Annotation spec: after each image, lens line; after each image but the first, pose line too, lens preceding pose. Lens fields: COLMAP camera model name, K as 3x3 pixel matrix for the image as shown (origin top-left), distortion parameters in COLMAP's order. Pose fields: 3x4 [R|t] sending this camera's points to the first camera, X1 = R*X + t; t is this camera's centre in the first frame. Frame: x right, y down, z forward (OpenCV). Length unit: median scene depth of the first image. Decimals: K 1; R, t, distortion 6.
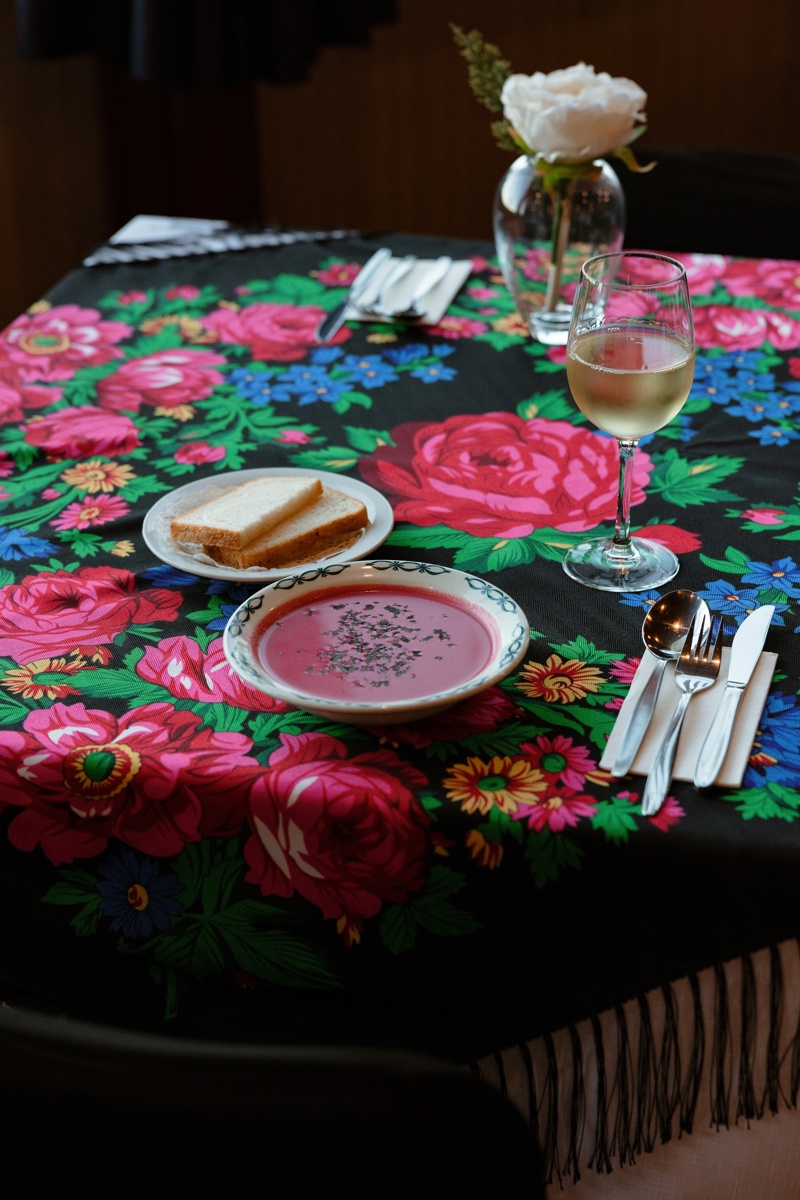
lens RADIAL K [[2465.6, 0, 400.0], [0, 2465.6, 600.0], [0, 0, 1]] dist [-0.102542, 0.672812]
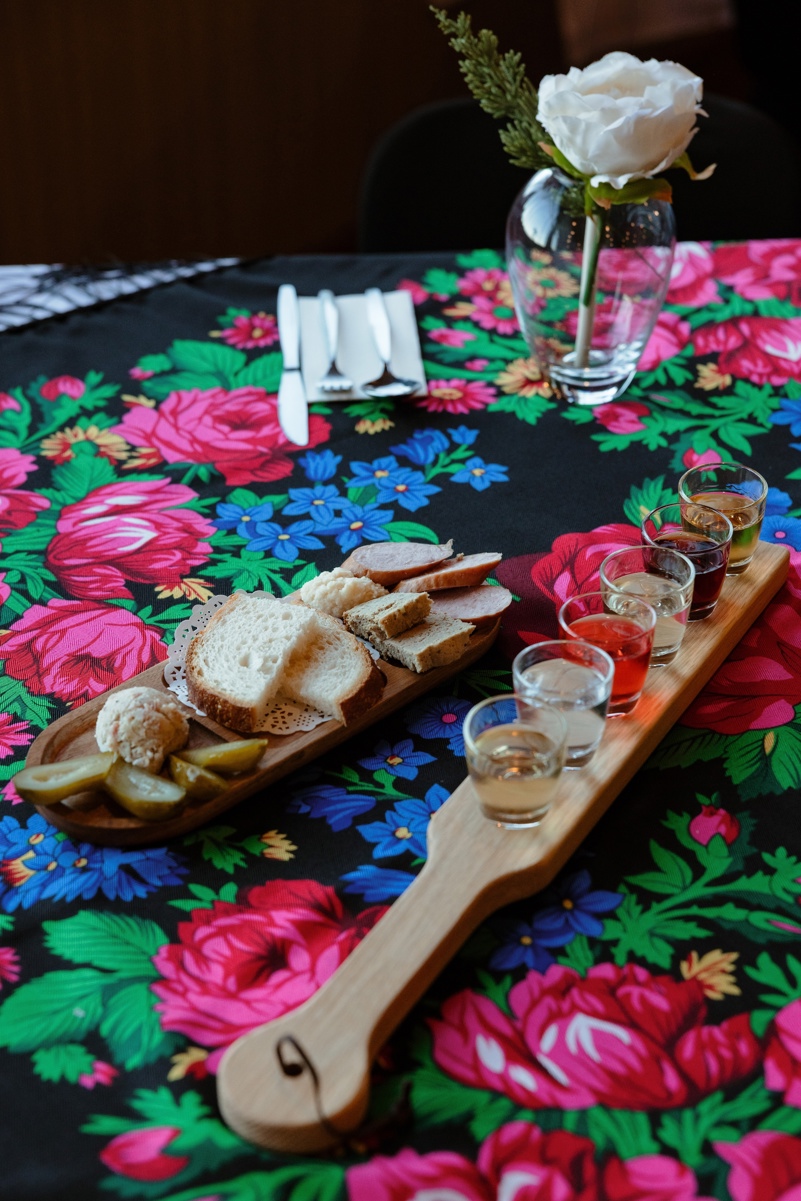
lens RADIAL K [[2467.7, 0, 400.5], [0, 2467.7, 600.5], [0, 0, 1]] dist [-0.102542, 0.672812]
pose [[0.938014, -0.170813, 0.301583, -0.303847], [0.137606, 0.982145, 0.128277, -0.190946], [-0.318110, -0.078826, 0.944771, 0.346567]]
